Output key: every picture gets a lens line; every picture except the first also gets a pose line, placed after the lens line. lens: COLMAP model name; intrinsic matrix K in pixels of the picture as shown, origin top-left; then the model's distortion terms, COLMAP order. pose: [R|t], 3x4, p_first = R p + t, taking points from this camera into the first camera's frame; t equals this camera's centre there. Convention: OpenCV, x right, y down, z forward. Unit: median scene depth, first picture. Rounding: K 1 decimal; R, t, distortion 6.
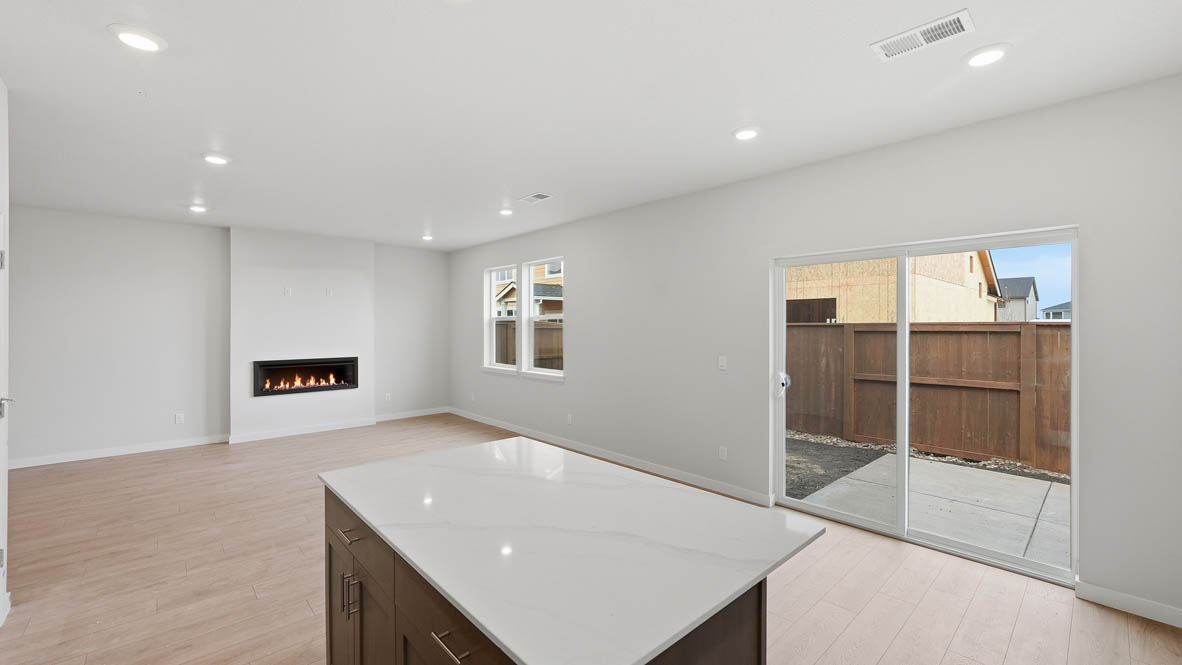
lens RADIAL K [[484.7, 0, 592.7], [0, 484.7, 330.0], [0, 0, 1]] dist [0.003648, 0.000369]
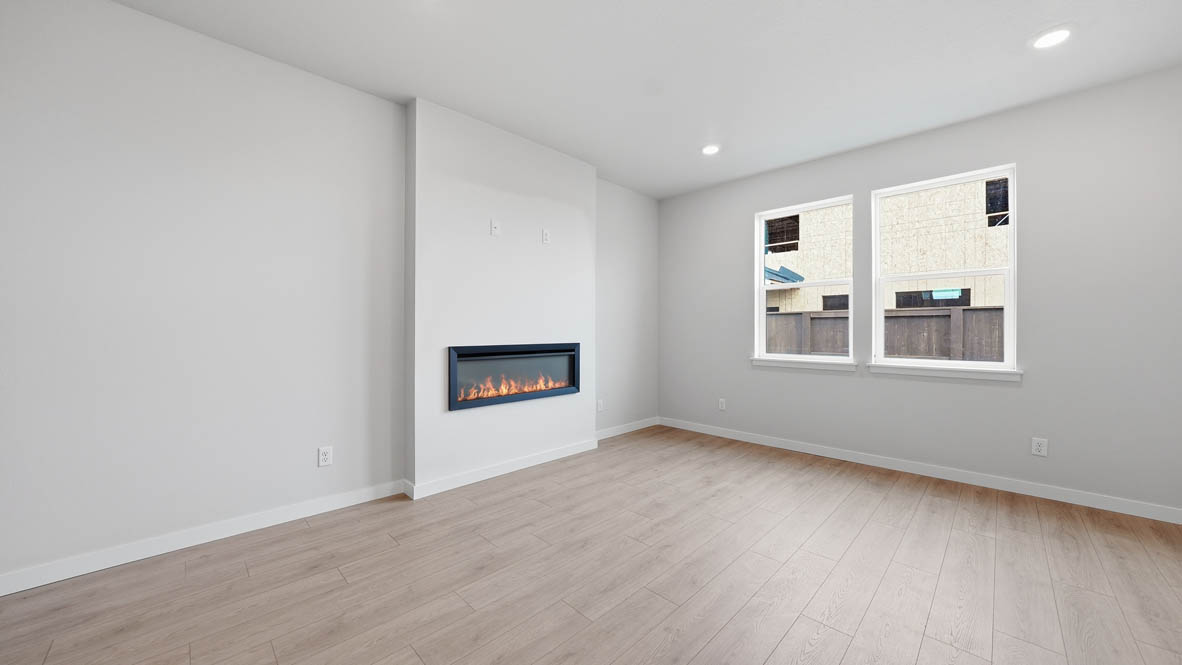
lens RADIAL K [[443.8, 0, 591.7], [0, 443.8, 333.8], [0, 0, 1]] dist [-0.004479, -0.000081]
pose [[0.996515, 0.003869, 0.083323, -0.570252], [-0.004623, 0.999950, 0.008856, 0.043986], [-0.083285, -0.009210, 0.996483, 0.476319]]
